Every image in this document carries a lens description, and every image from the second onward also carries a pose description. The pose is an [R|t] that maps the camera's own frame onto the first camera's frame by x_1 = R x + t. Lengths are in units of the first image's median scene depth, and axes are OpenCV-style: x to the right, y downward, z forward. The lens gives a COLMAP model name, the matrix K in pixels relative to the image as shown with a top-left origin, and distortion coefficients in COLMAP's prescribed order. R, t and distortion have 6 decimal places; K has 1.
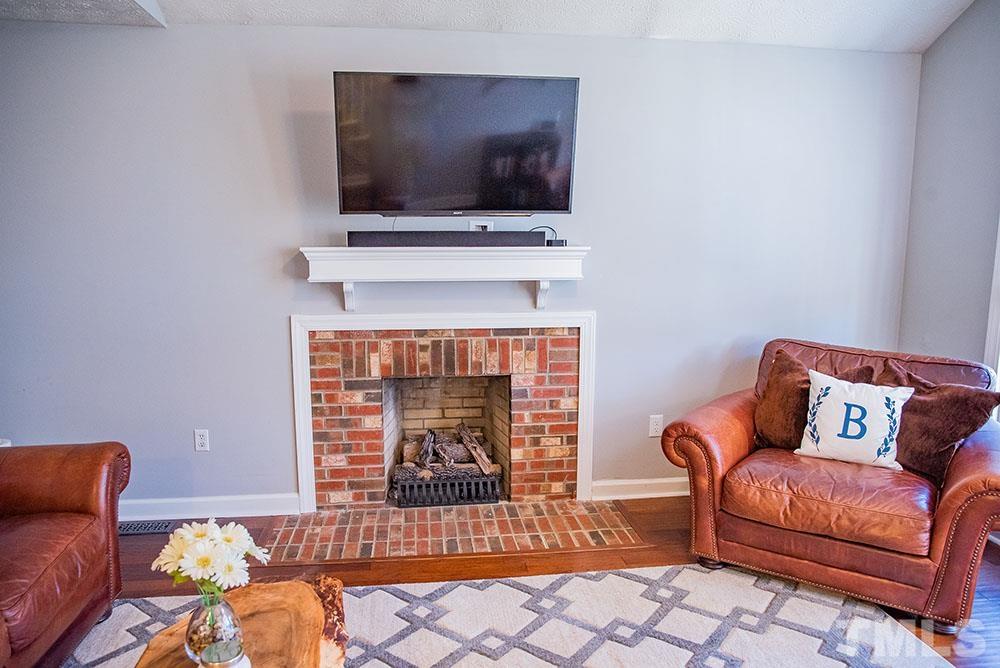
lens RADIAL K [[697.8, 0, 502.7], [0, 697.8, 337.8], [0, 0, 1]] dist [-0.101275, 0.071418]
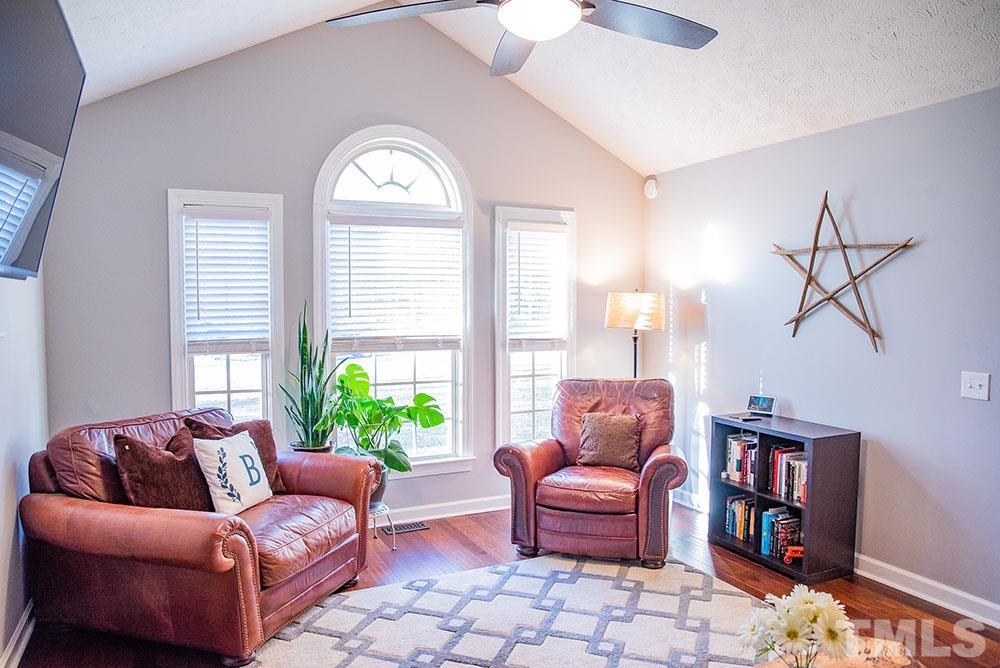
lens RADIAL K [[697.8, 0, 503.6], [0, 697.8, 337.3], [0, 0, 1]] dist [-0.101275, 0.071418]
pose [[-0.307639, -0.051133, 0.950128, -0.554609], [0.143894, 0.984570, 0.099577, -0.117819], [-0.940560, 0.167351, -0.295534, 0.739855]]
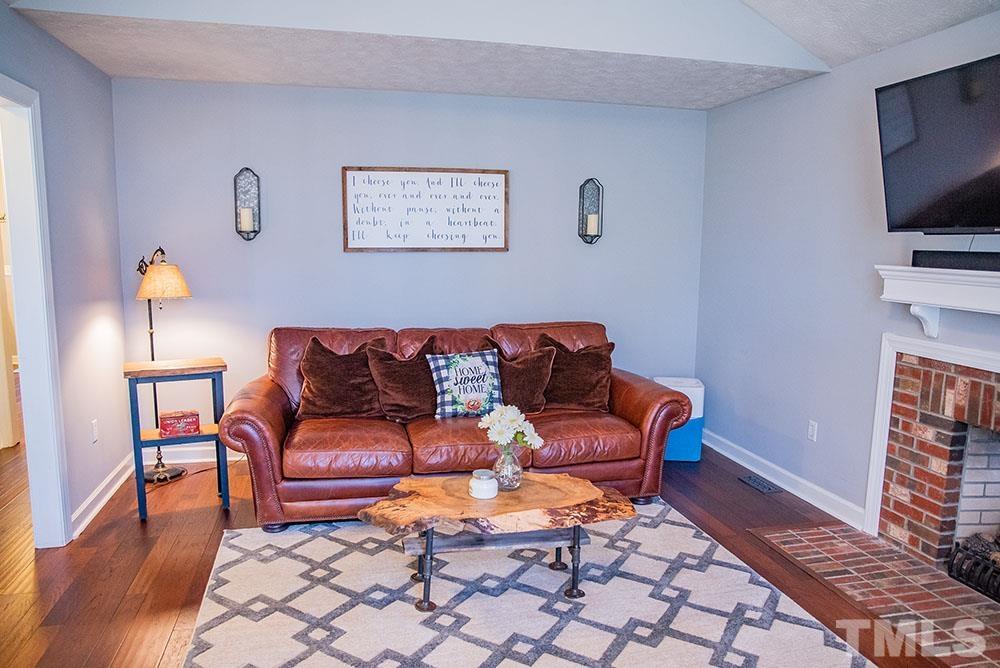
lens RADIAL K [[697.8, 0, 498.8], [0, 697.8, 335.0], [0, 0, 1]] dist [-0.101275, 0.071418]
pose [[0.101476, 0.133766, -0.985804, 0.598285], [-0.162202, 0.979884, 0.116266, -0.052878], [0.981526, 0.148102, 0.121132, 0.329960]]
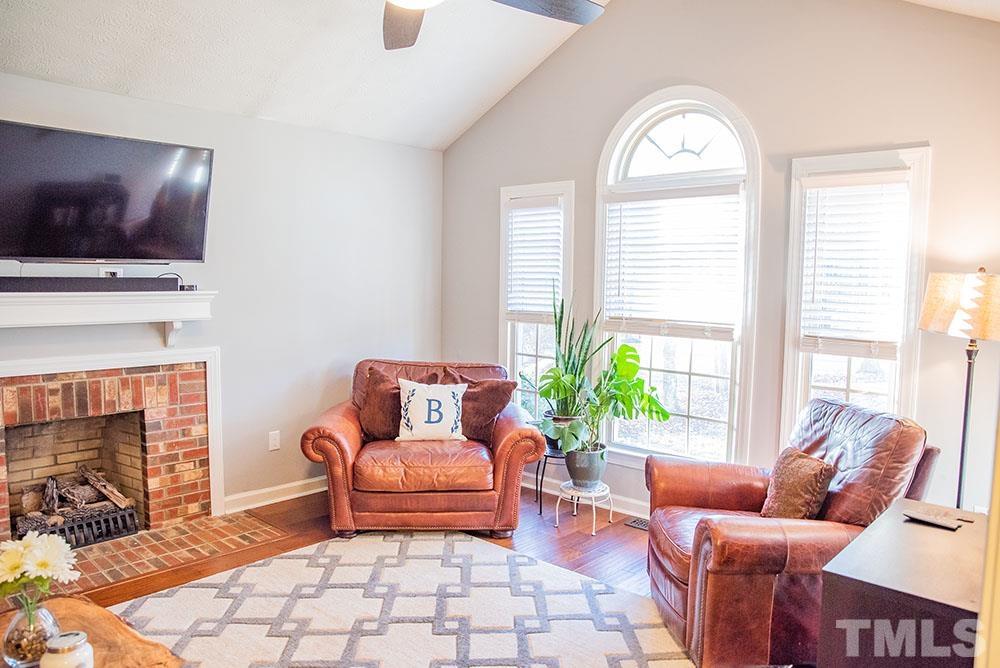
lens RADIAL K [[697.8, 0, 497.9], [0, 697.8, 332.3], [0, 0, 1]] dist [-0.101275, 0.071418]
pose [[0.771054, -0.042980, 0.635317, -0.240473], [0.084444, 0.995809, -0.035117, 0.017808], [-0.631146, 0.080726, 0.771452, -0.173507]]
